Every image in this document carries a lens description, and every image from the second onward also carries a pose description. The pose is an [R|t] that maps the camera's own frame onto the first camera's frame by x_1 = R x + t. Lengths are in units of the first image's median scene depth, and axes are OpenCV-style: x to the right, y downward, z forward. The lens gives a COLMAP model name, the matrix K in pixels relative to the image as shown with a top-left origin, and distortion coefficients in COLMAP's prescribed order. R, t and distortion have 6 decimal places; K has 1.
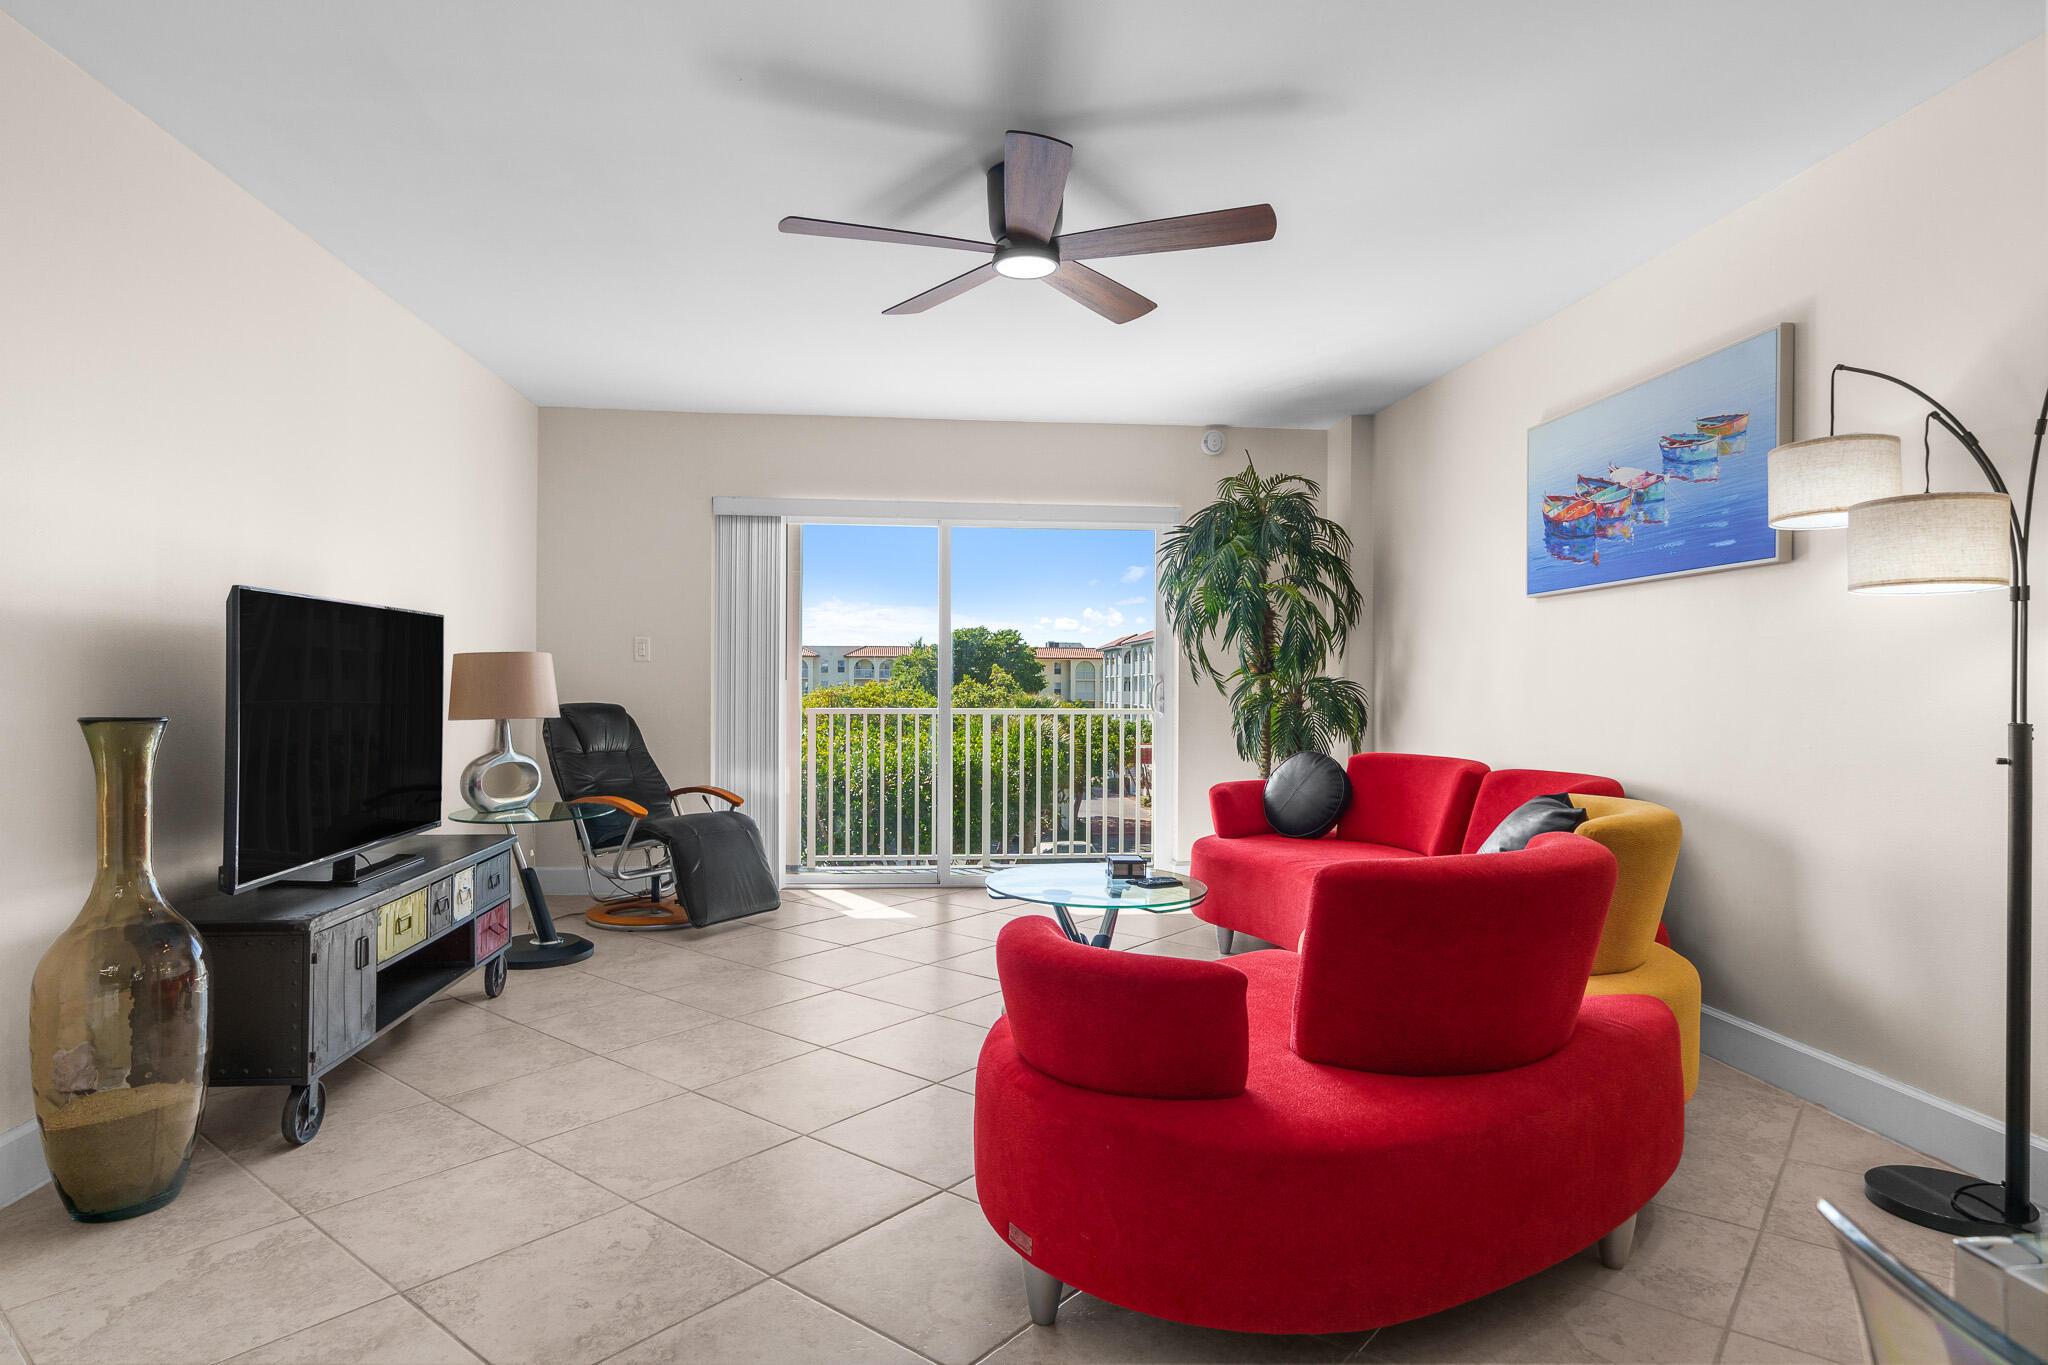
lens RADIAL K [[1124.8, 0, 1024.3], [0, 1124.8, 685.1], [0, 0, 1]] dist [-0.005317, -0.003093]
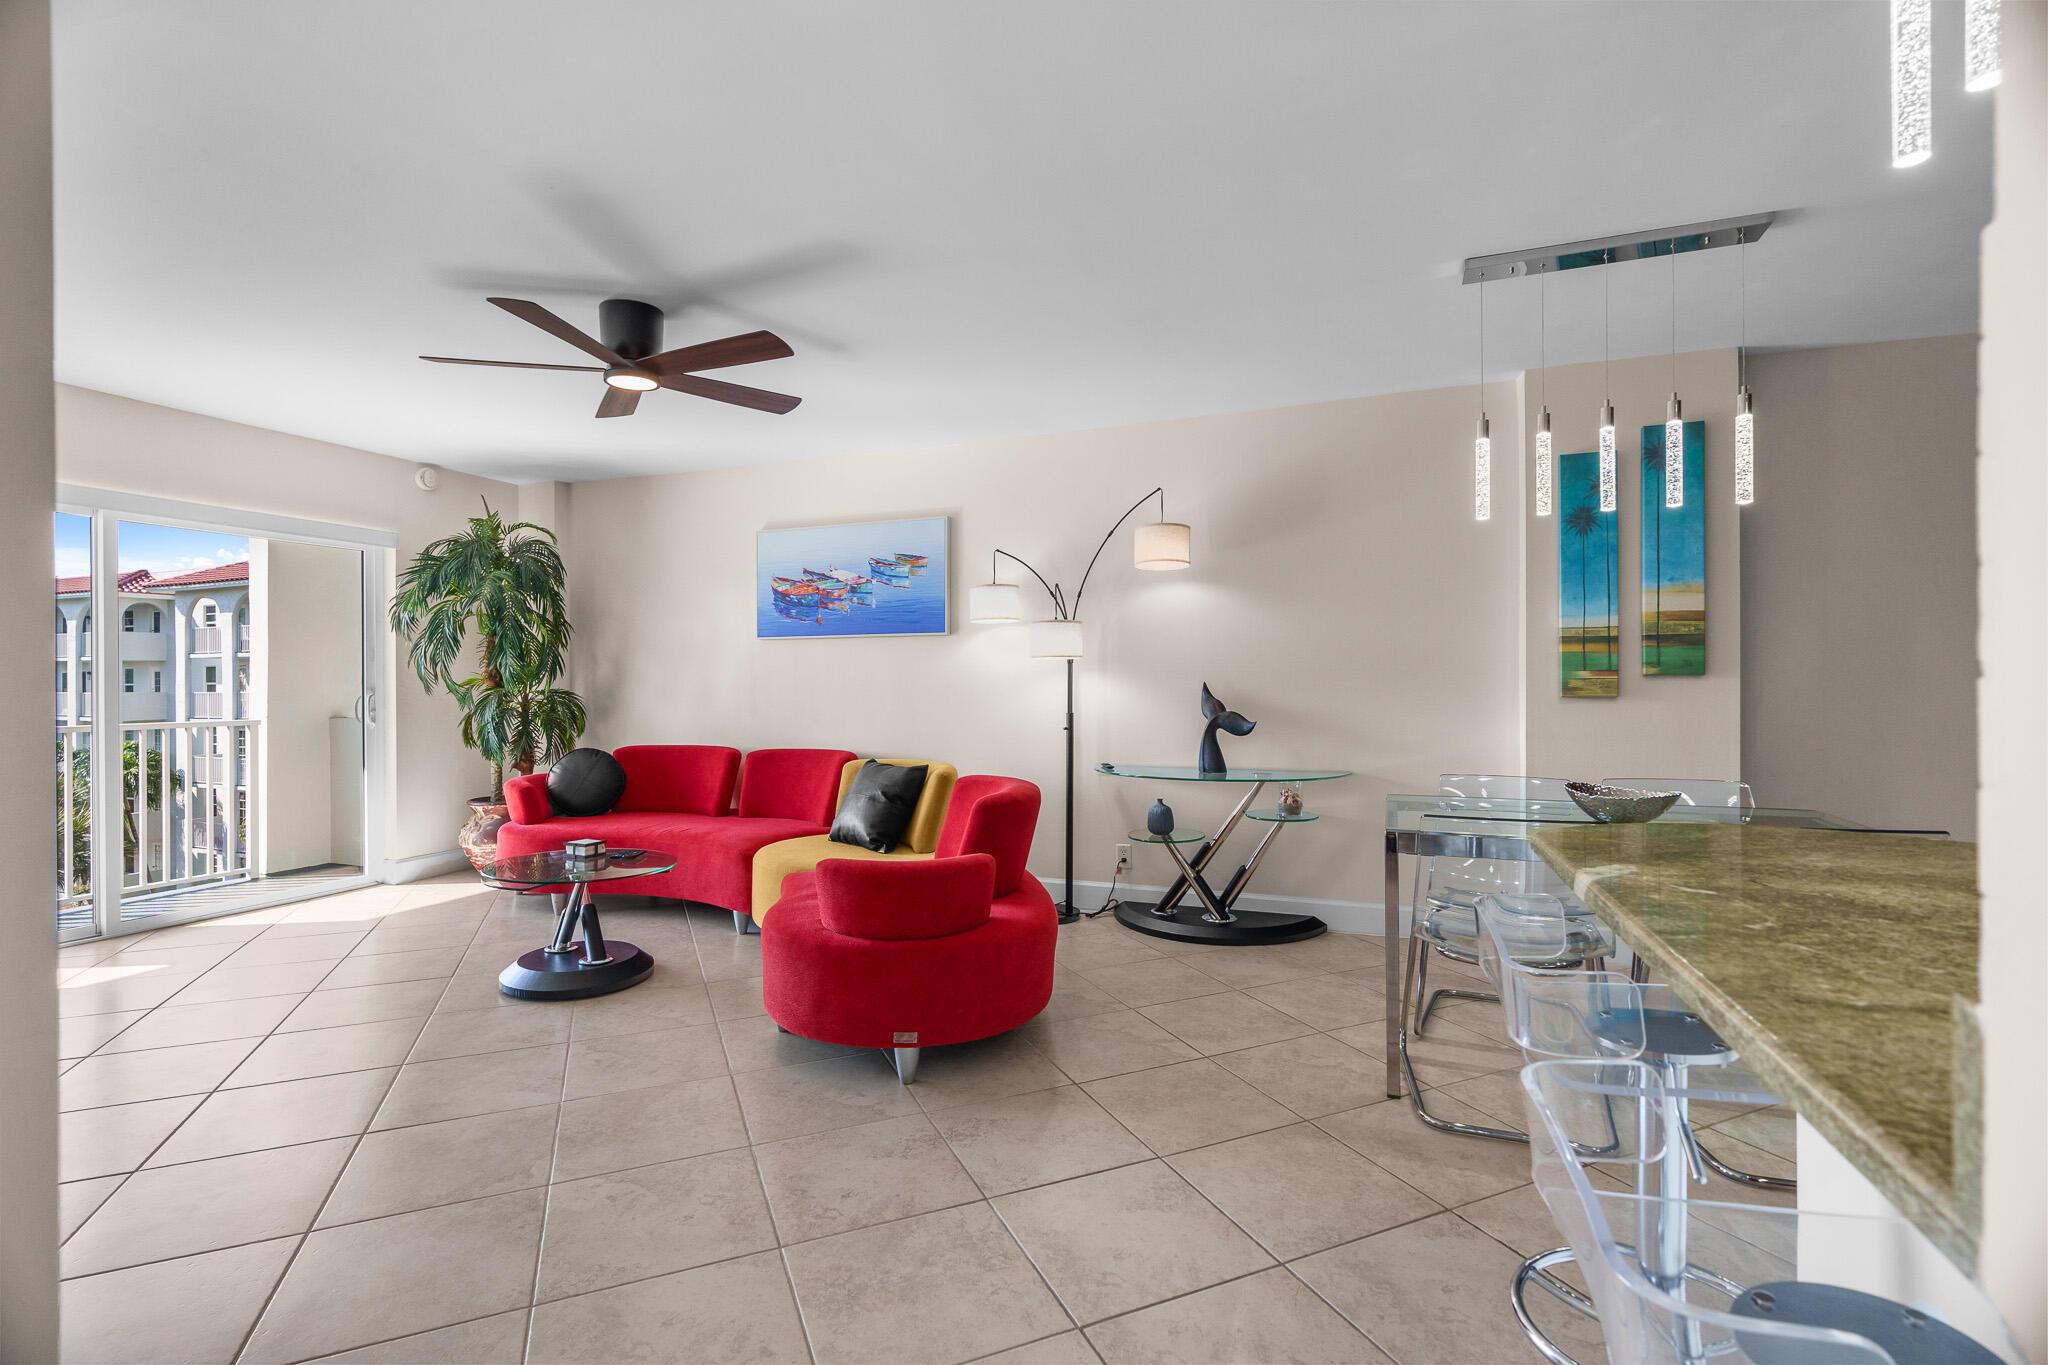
lens RADIAL K [[926.3, 0, 995.4], [0, 926.3, 684.1], [0, 0, 1]] dist [-0.010079, 0.003859]
pose [[0.483578, -0.013377, 0.875199, -0.583274], [0.005701, 0.999910, 0.012133, -0.032591], [-0.875283, -0.000878, 0.483611, 0.096536]]
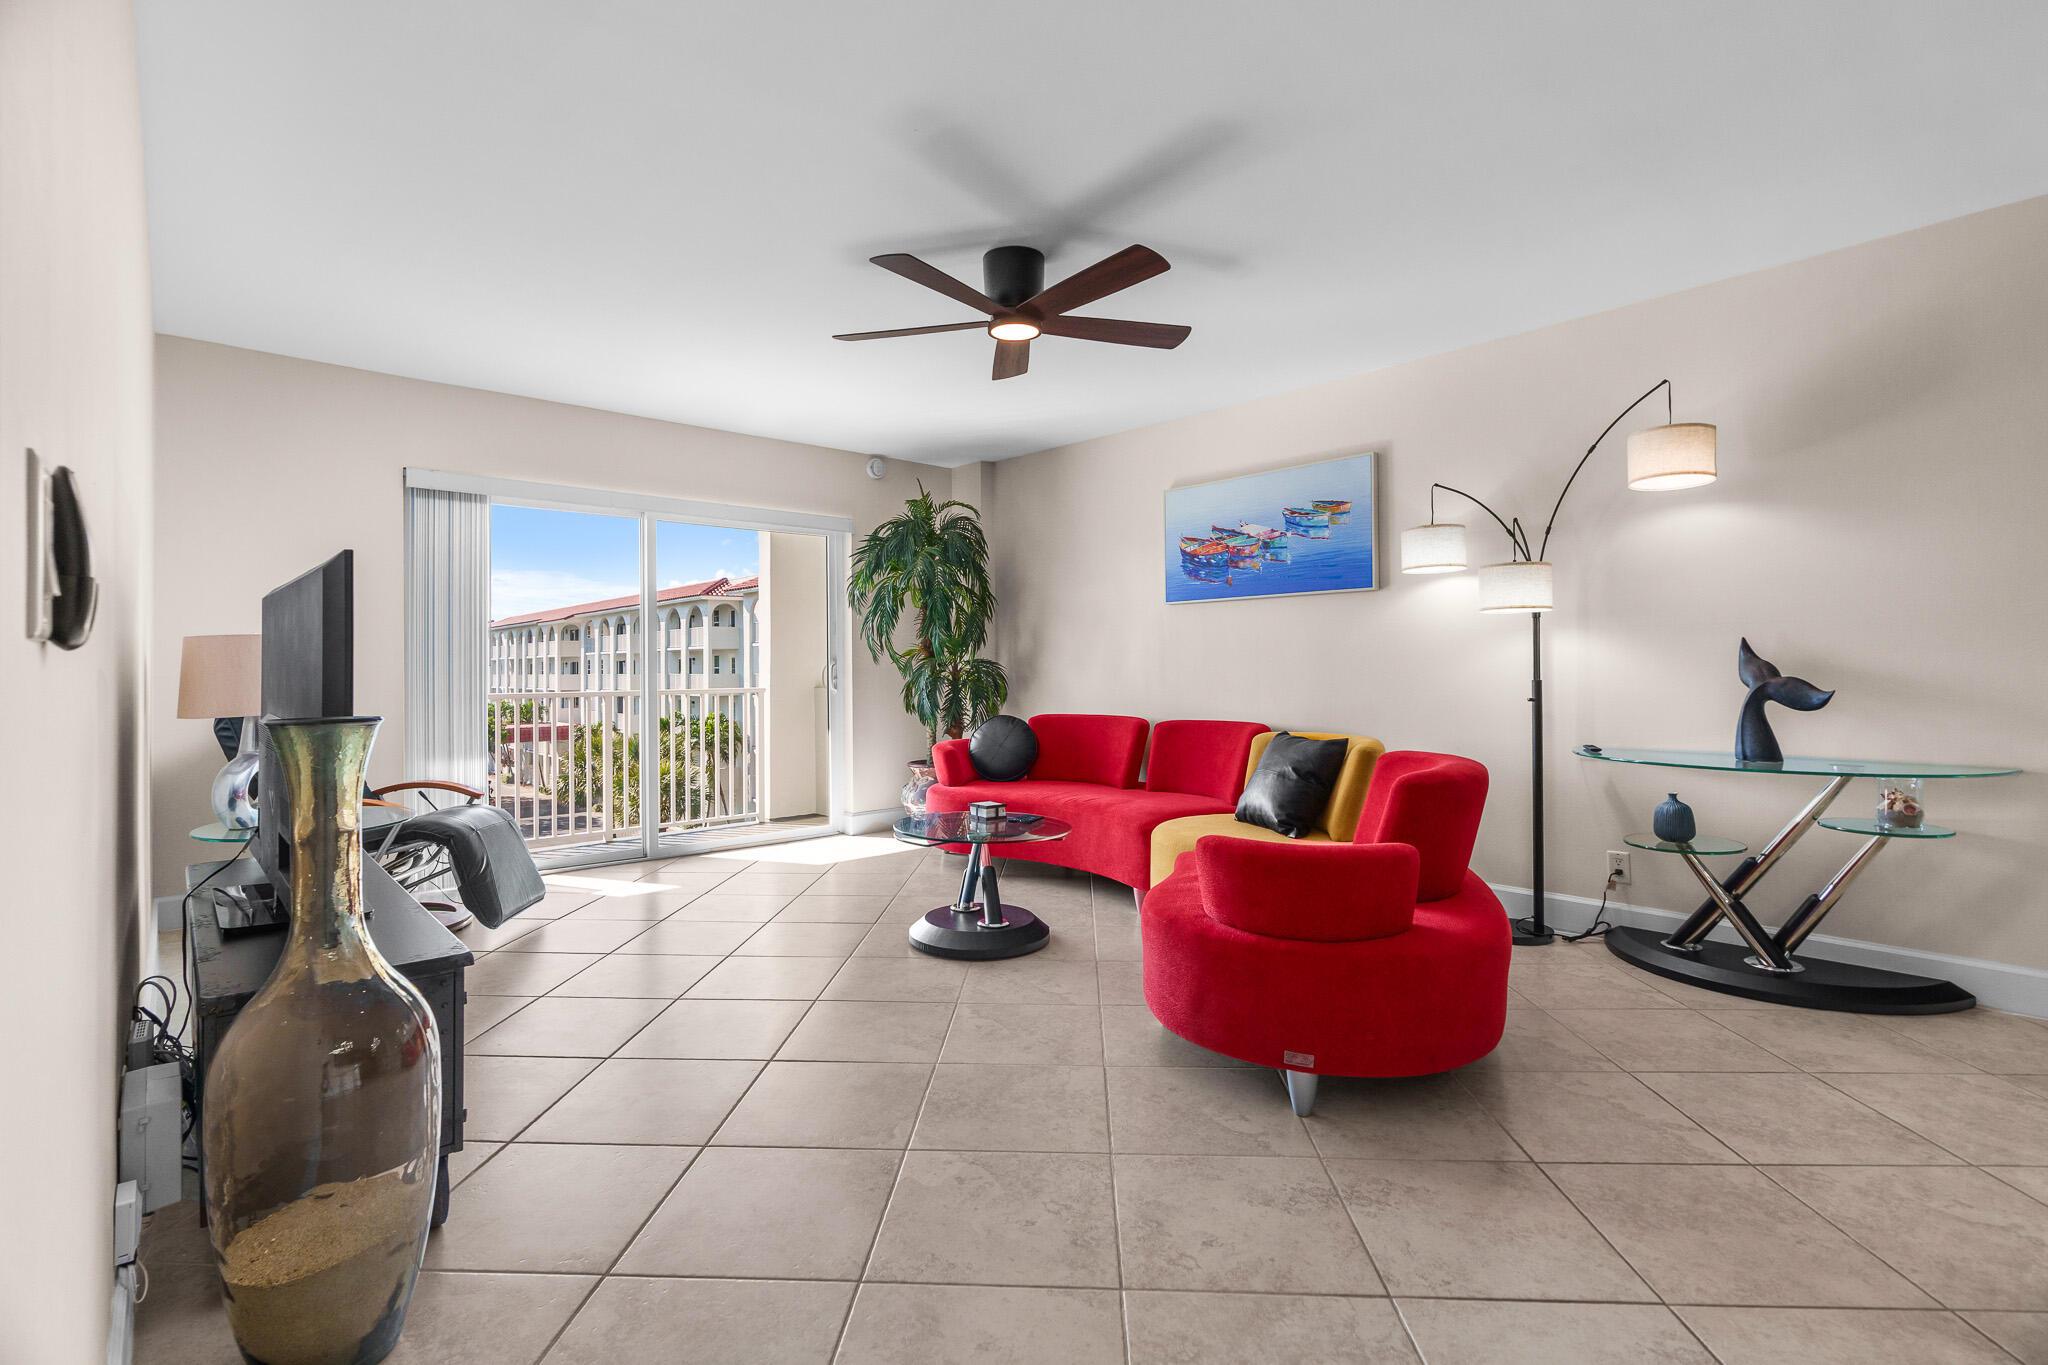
lens RADIAL K [[926.3, 0, 1028.1], [0, 926.3, 653.3], [0, 0, 1]] dist [-0.010079, 0.003859]
pose [[0.812707, -0.001547, 0.582671, -0.464055], [0.010087, 0.999884, -0.011415, -0.001092], [-0.582586, 0.015154, 0.812628, 0.124626]]
